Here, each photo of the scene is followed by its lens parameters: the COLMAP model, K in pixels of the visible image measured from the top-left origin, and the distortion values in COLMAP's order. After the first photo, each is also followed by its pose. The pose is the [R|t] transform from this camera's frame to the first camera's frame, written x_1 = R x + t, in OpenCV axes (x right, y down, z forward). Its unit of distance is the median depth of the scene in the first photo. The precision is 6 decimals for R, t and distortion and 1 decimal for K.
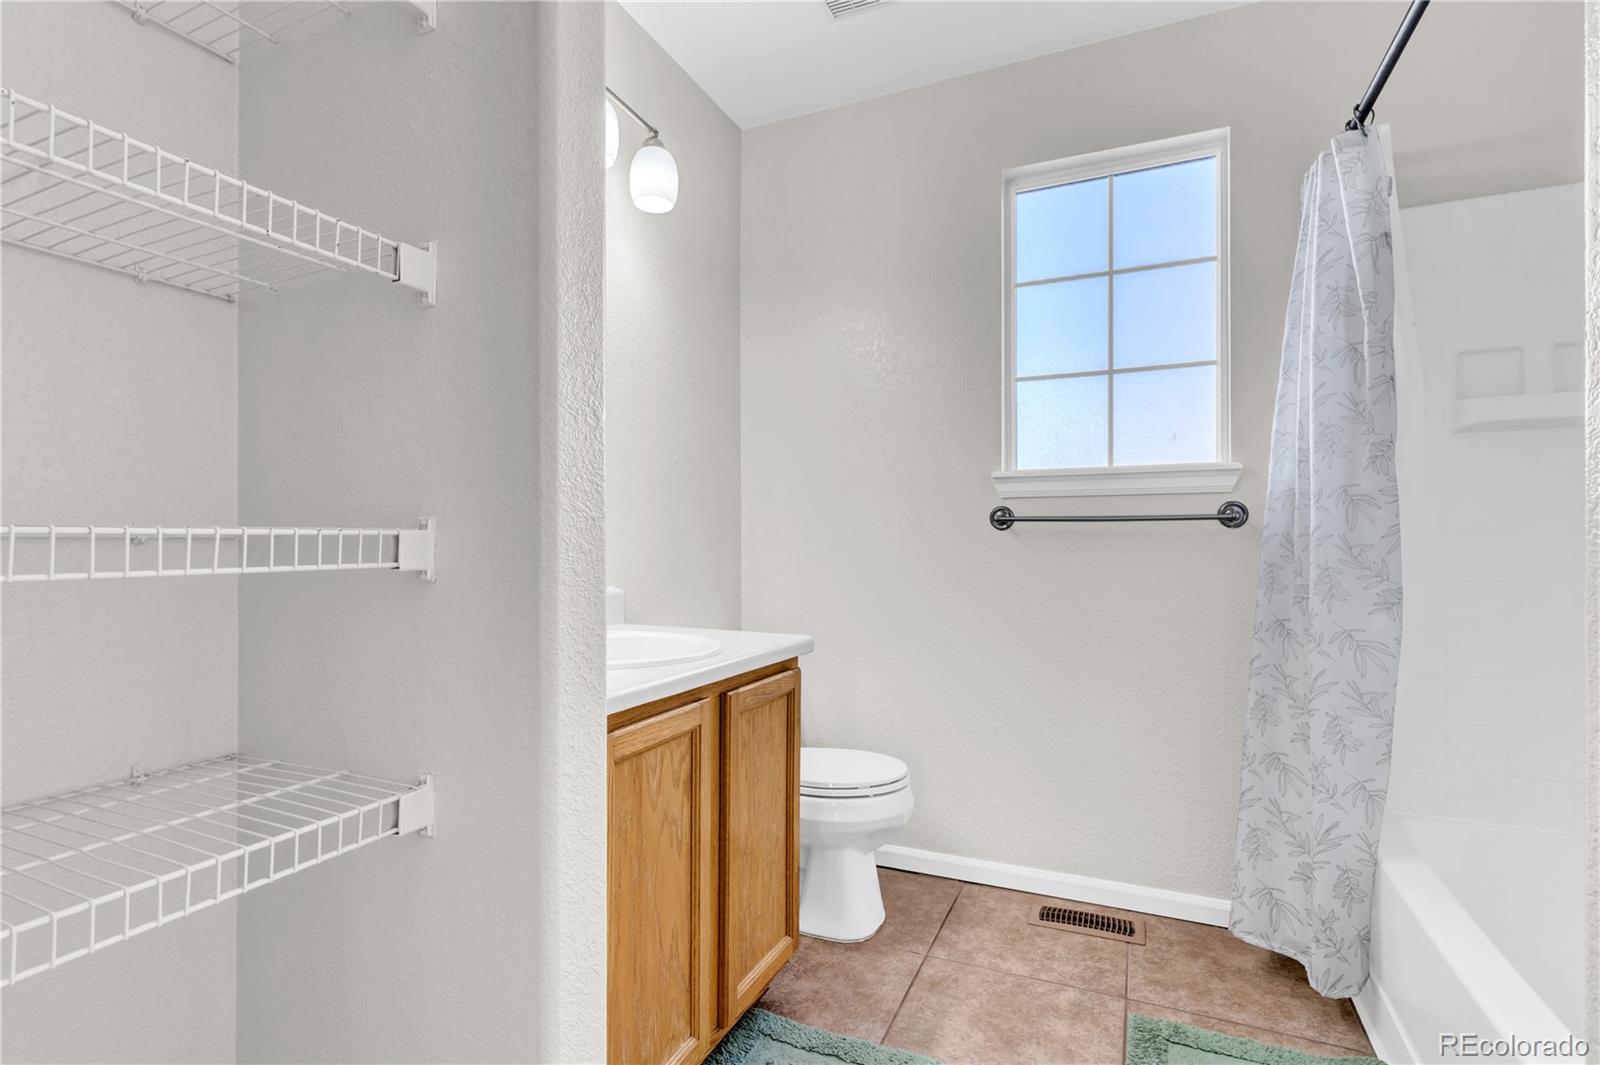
lens RADIAL K [[761.6, 0, 798.3], [0, 761.6, 537.8], [0, 0, 1]] dist [-0.007492, -0.000842]
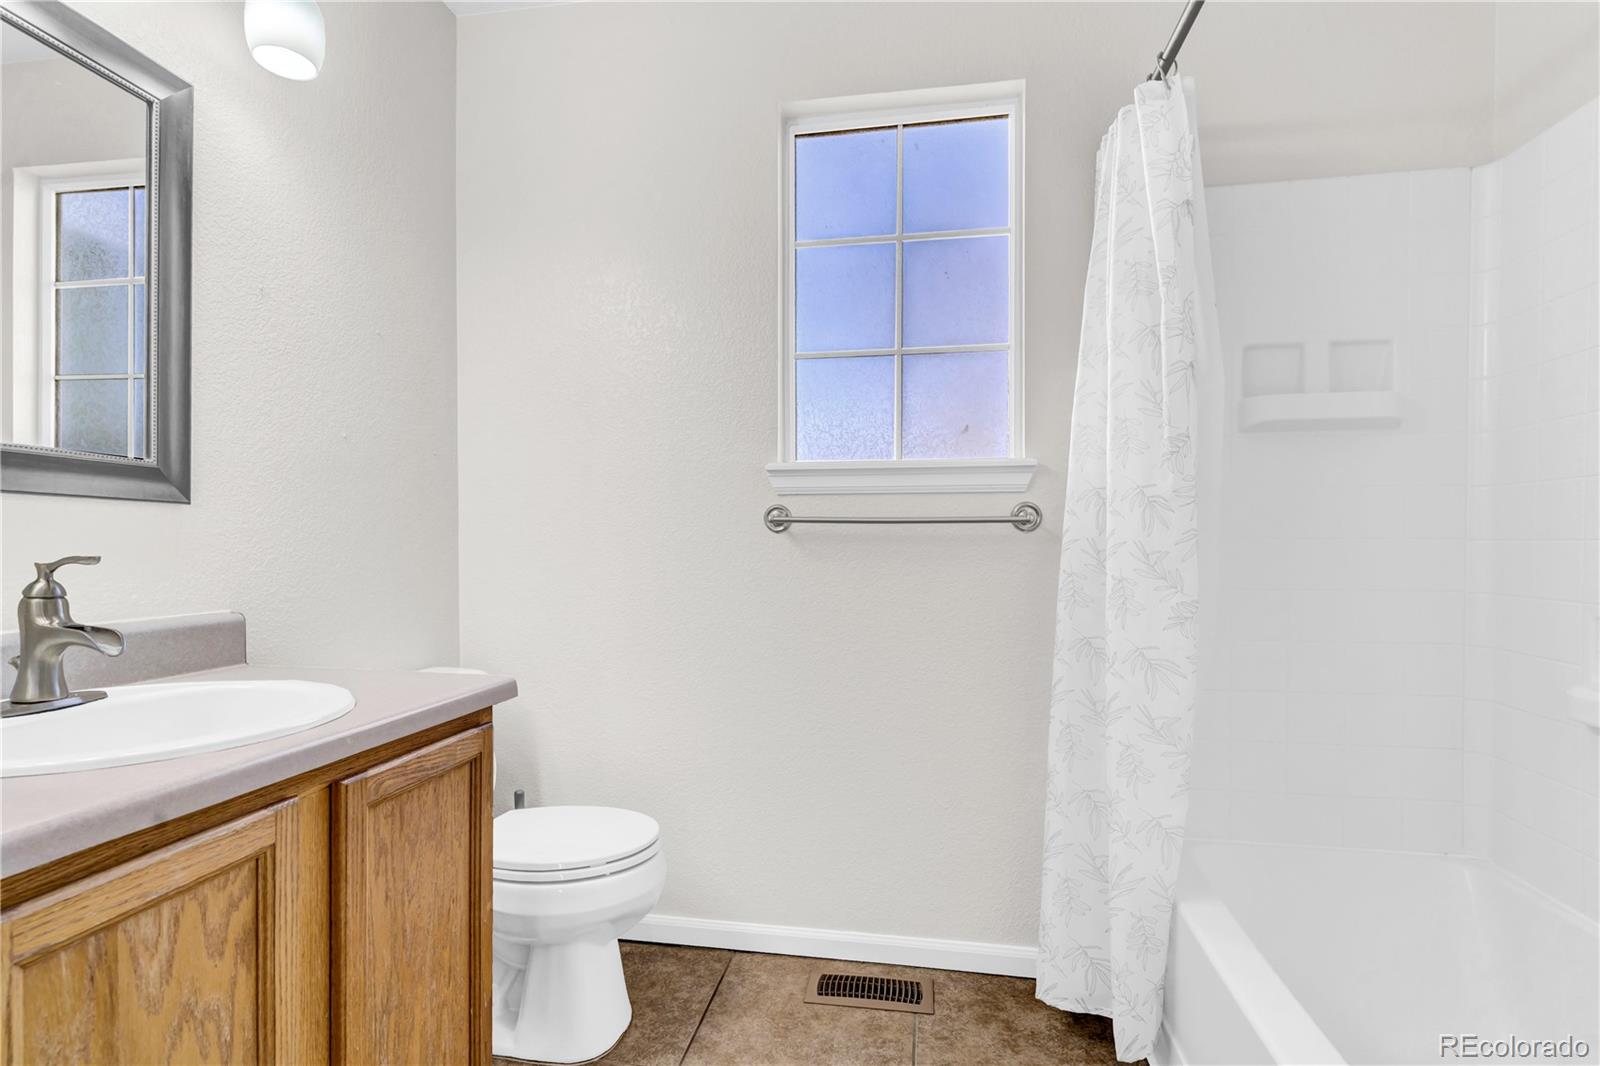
lens RADIAL K [[761.6, 0, 803.1], [0, 761.6, 538.2], [0, 0, 1]] dist [-0.007492, -0.000842]
pose [[0.966536, 0.004130, 0.256496, 0.096368], [-0.003948, 0.999991, -0.001222, -0.004007], [-0.256499, 0.000168, 0.966544, 0.217385]]
